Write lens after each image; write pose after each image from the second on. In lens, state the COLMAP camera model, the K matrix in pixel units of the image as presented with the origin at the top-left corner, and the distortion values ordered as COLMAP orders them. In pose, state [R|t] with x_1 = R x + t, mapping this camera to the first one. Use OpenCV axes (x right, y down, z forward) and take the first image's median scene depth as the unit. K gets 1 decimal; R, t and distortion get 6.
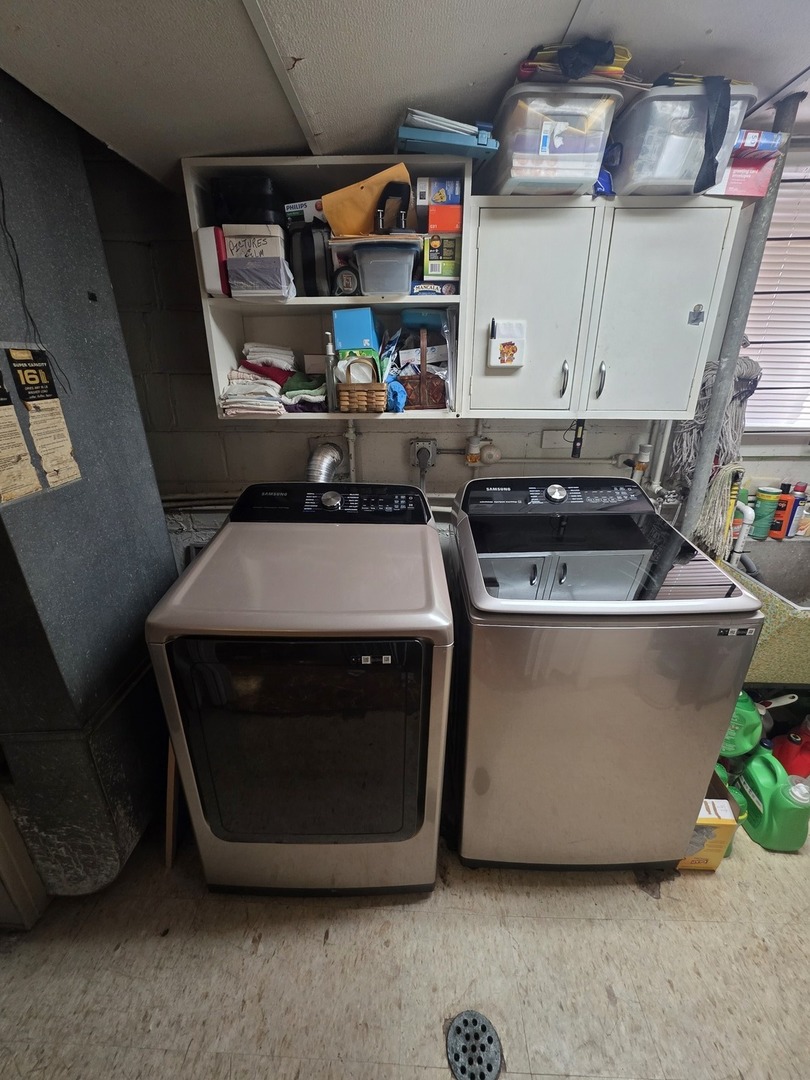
lens RADIAL K [[433.8, 0, 405.0], [0, 433.8, 540.0], [0, 0, 1]] dist [0.000615, 0.000326]
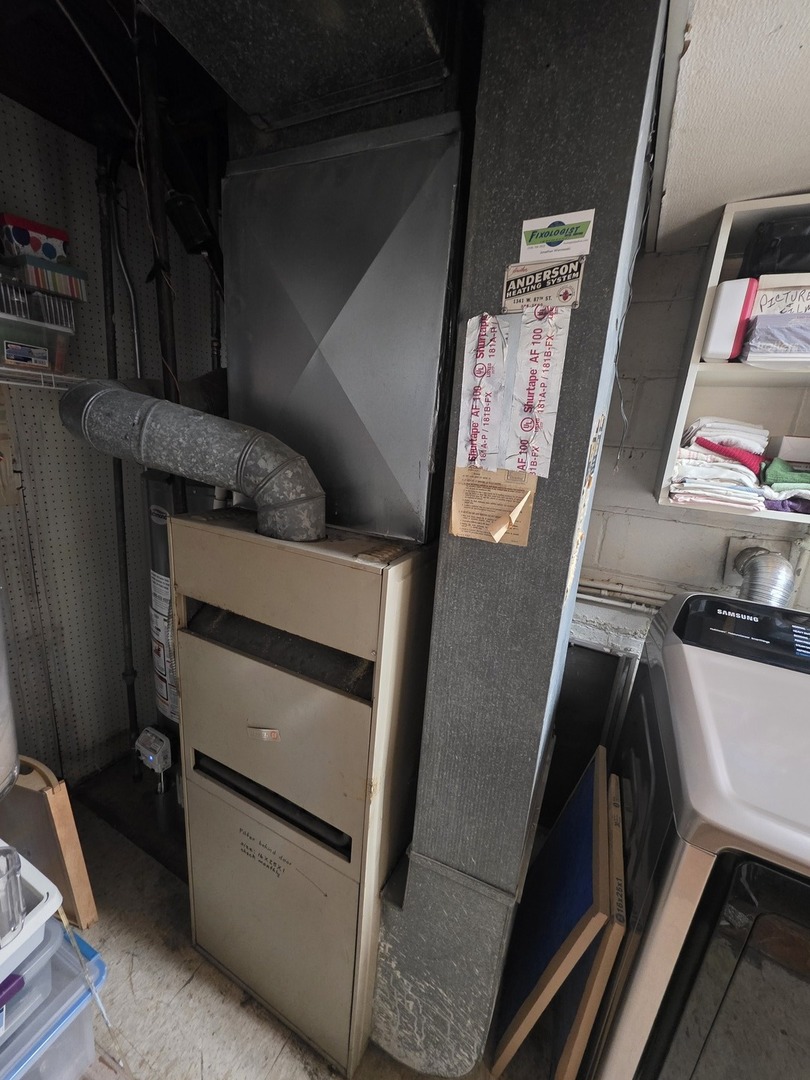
lens RADIAL K [[426.7, 0, 385.6], [0, 426.7, 538.8], [0, 0, 1]] dist [-0.000589, -0.000068]
pose [[0.897250, 0.180886, -0.402770, -0.614801], [-0.232567, 0.969042, -0.082887, -0.037776], [0.375308, 0.168042, 0.911541, 0.112753]]
